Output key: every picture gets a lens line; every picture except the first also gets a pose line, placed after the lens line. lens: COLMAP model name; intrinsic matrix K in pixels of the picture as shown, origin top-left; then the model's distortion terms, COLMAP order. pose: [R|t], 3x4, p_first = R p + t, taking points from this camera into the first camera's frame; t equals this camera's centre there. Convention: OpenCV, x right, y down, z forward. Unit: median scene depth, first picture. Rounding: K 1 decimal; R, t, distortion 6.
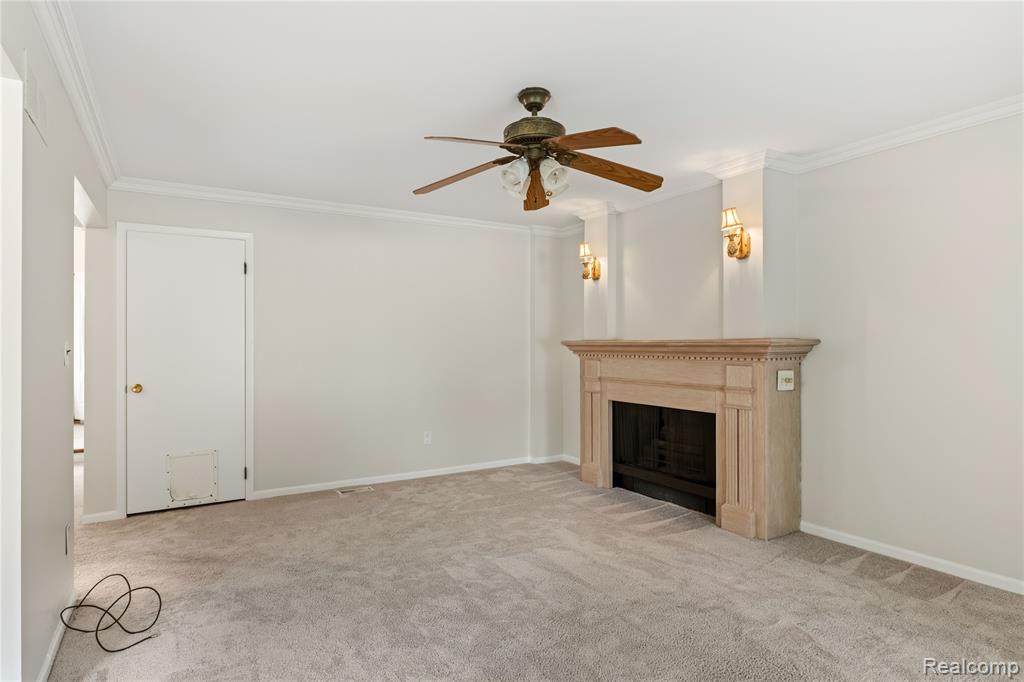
lens RADIAL K [[591.2, 0, 512.0], [0, 591.2, 341.0], [0, 0, 1]] dist [0.000560, -0.000008]
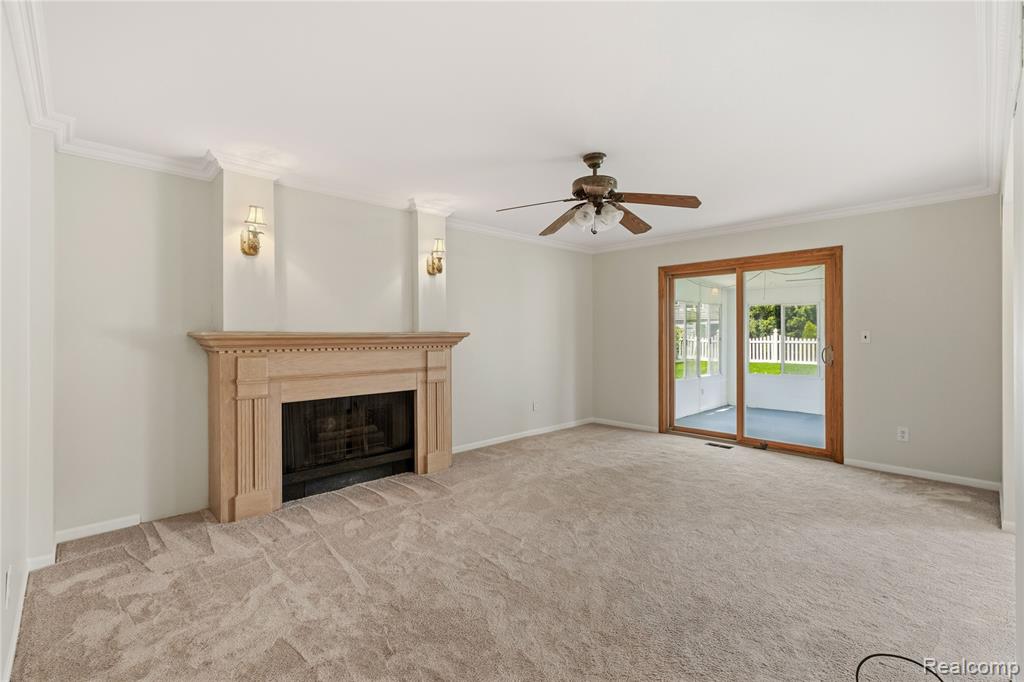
lens RADIAL K [[468.7, 0, 513.6], [0, 468.7, 342.6], [0, 0, 1]] dist [0.002299, 0.000746]
pose [[-0.237056, -0.015093, 0.971379, -0.644487], [-0.002478, 0.999885, 0.014931, 0.002978], [-0.971493, 0.001132, -0.237066, 0.952043]]
